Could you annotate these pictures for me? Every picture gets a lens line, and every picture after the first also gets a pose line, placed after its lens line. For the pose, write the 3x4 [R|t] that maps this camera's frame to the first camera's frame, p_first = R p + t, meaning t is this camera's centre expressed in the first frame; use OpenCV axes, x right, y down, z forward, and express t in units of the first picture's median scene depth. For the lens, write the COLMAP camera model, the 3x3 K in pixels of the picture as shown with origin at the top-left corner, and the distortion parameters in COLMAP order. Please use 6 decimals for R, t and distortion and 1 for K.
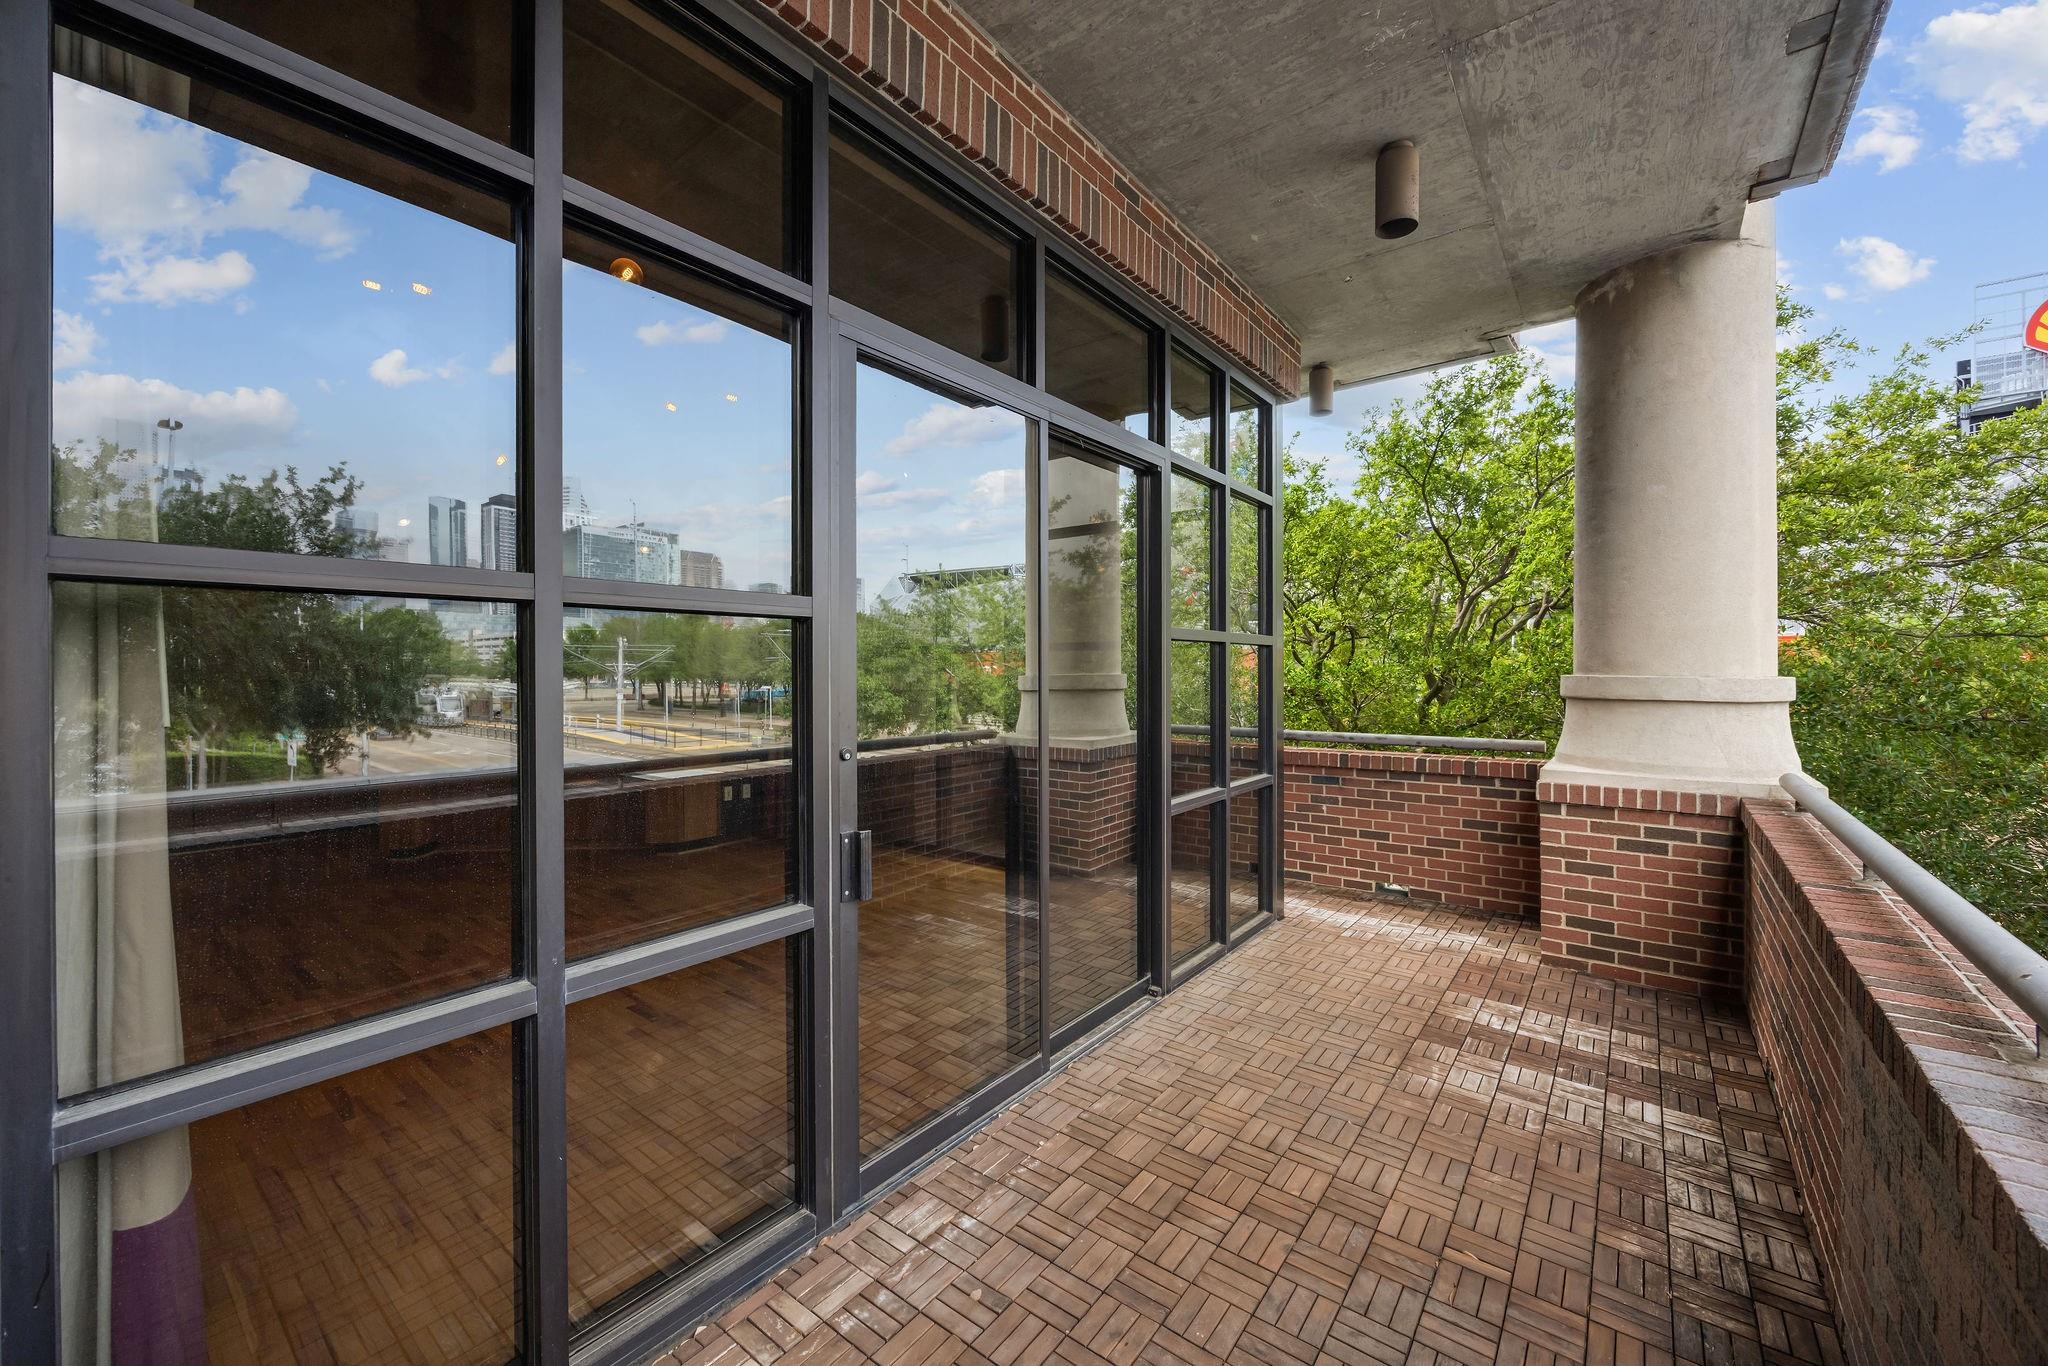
lens RADIAL K [[799.6, 0, 1024.1], [0, 799.6, 672.7], [0, 0, 1]] dist [0.000314, -0.000023]
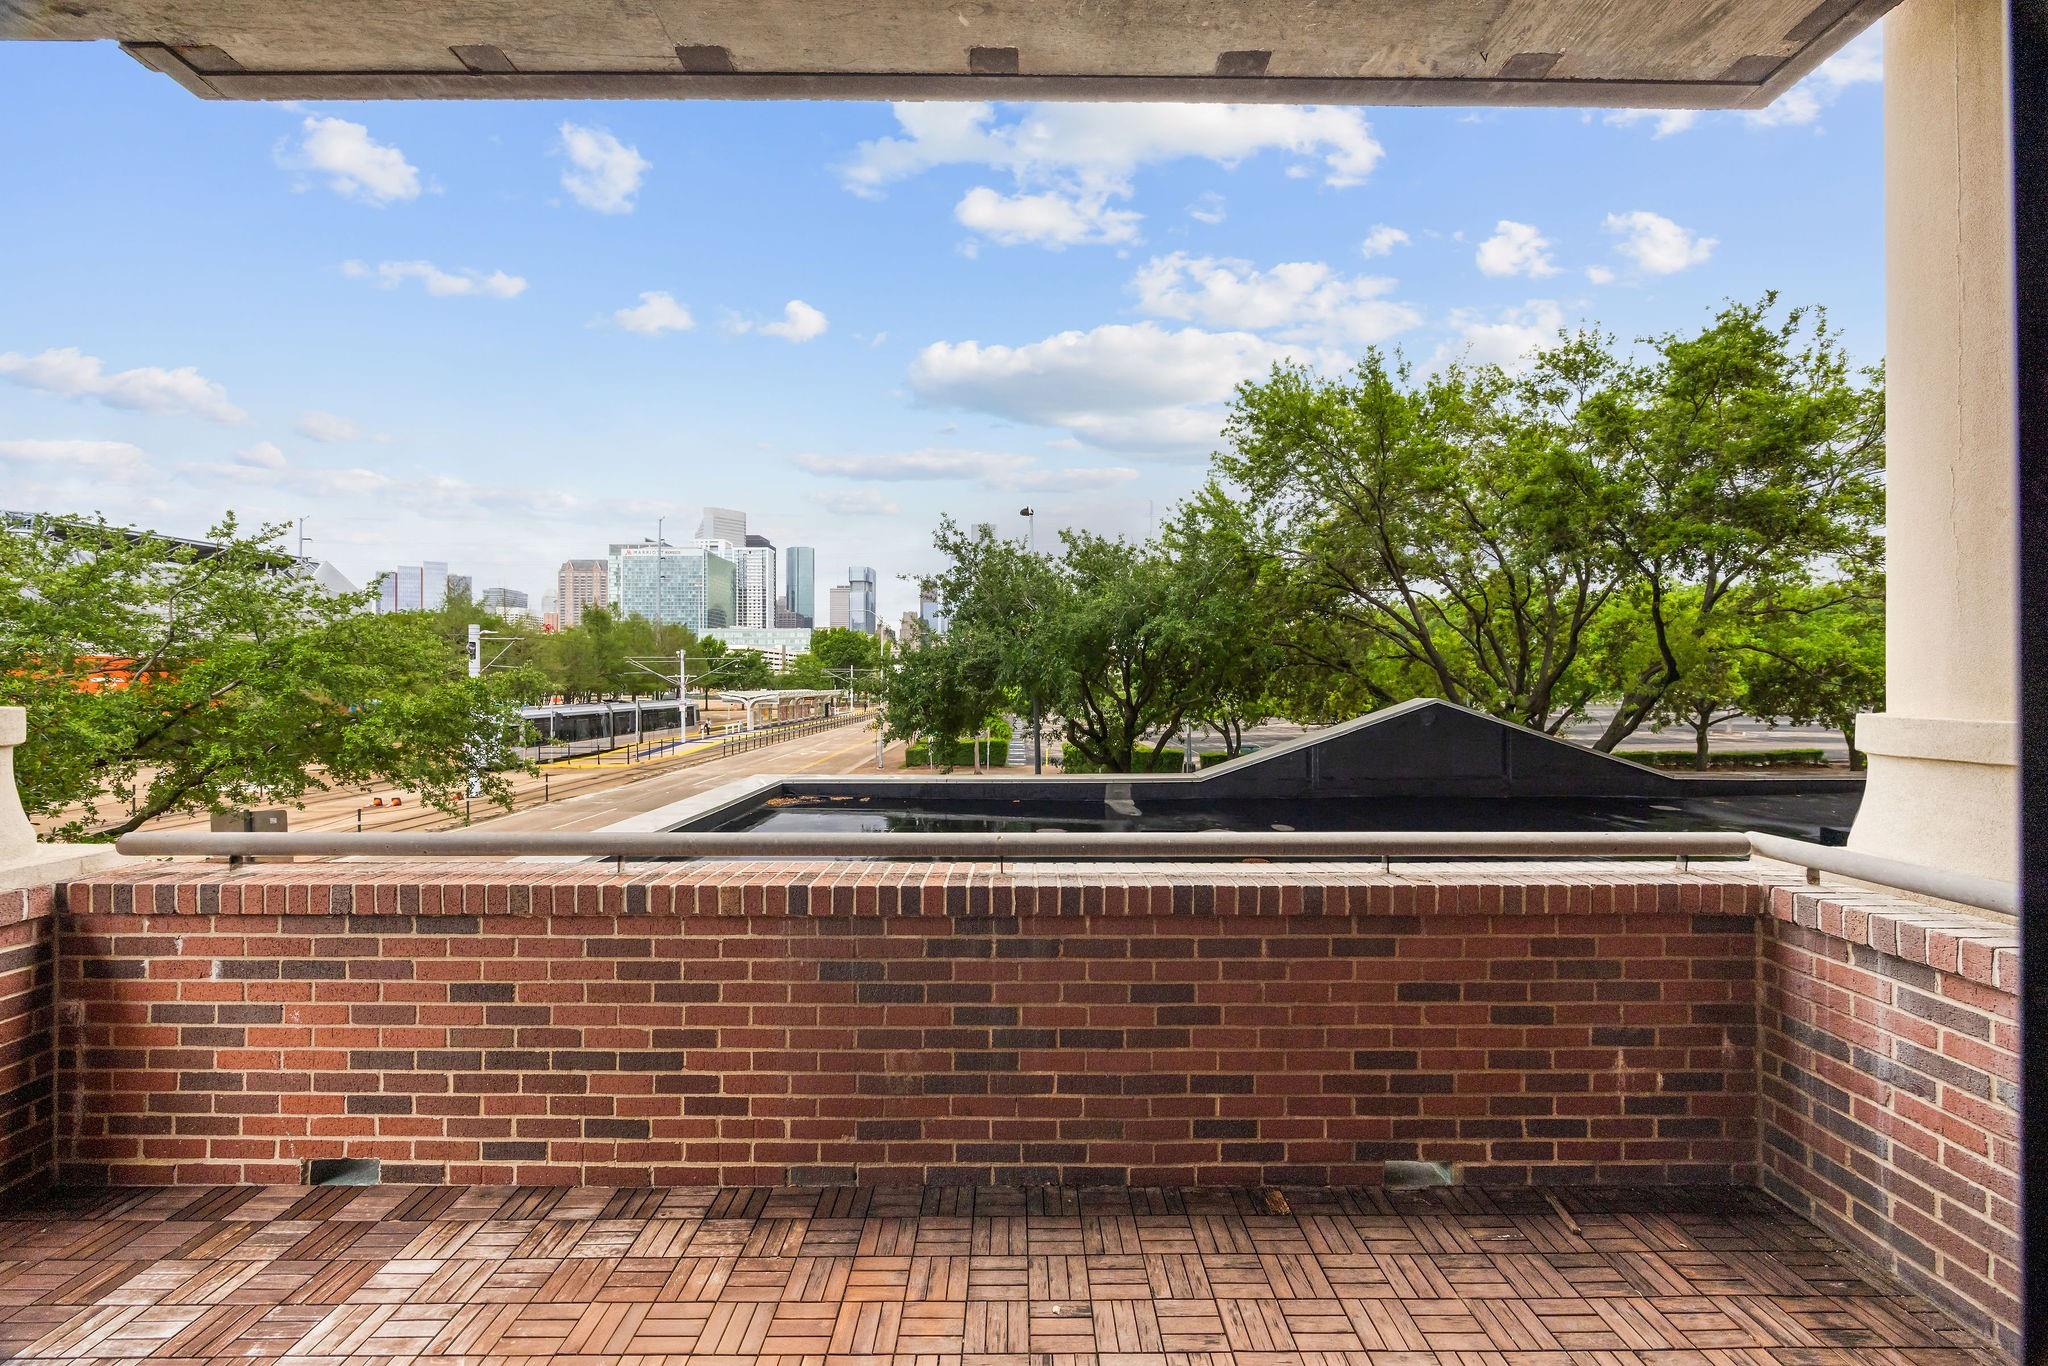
lens RADIAL K [[799.6, 0, 1020.3], [0, 799.6, 680.8], [0, 0, 1]] dist [0.000314, -0.000023]
pose [[-0.624268, 0.008095, 0.781169, -0.187701], [0.007469, 0.999962, -0.004393, -0.010012], [-0.781175, 0.003092, -0.624305, 0.976055]]
